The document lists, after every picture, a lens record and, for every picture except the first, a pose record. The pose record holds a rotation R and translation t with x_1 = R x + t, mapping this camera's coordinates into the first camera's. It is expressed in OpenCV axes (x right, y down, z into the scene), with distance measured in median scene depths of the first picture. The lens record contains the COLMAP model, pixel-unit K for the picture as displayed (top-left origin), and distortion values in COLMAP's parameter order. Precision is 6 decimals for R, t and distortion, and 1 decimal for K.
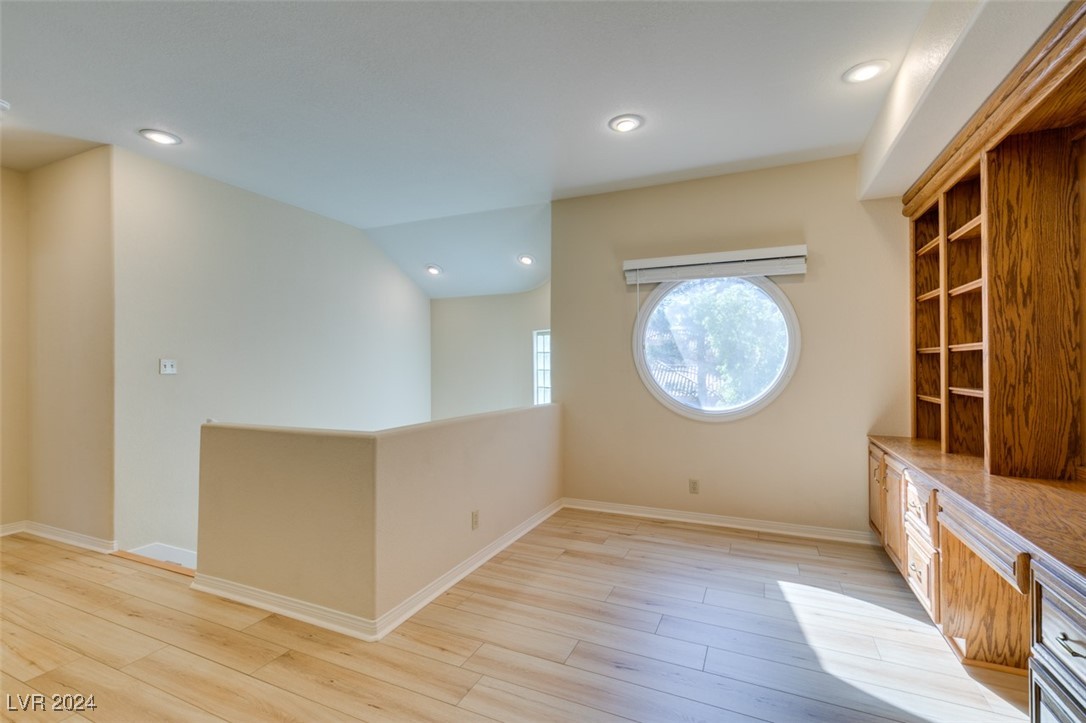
lens RADIAL K [[483.7, 0, 541.7], [0, 483.7, 366.9], [0, 0, 1]] dist [0.004390, -0.000824]
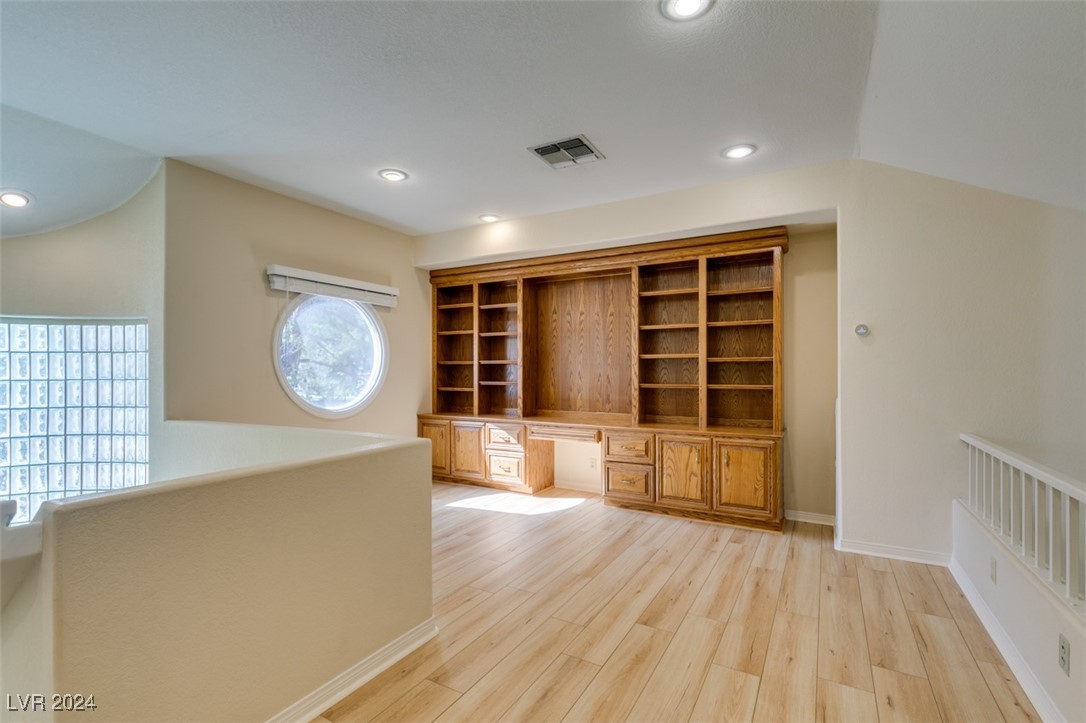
lens RADIAL K [[483.7, 0, 541.7], [0, 483.7, 366.9], [0, 0, 1]] dist [0.004390, -0.000824]
pose [[0.104864, 0.006169, 0.994467, -1.010728], [0.001643, 0.999978, -0.006377, -0.005923], [-0.994485, 0.002302, 0.104852, 0.483643]]
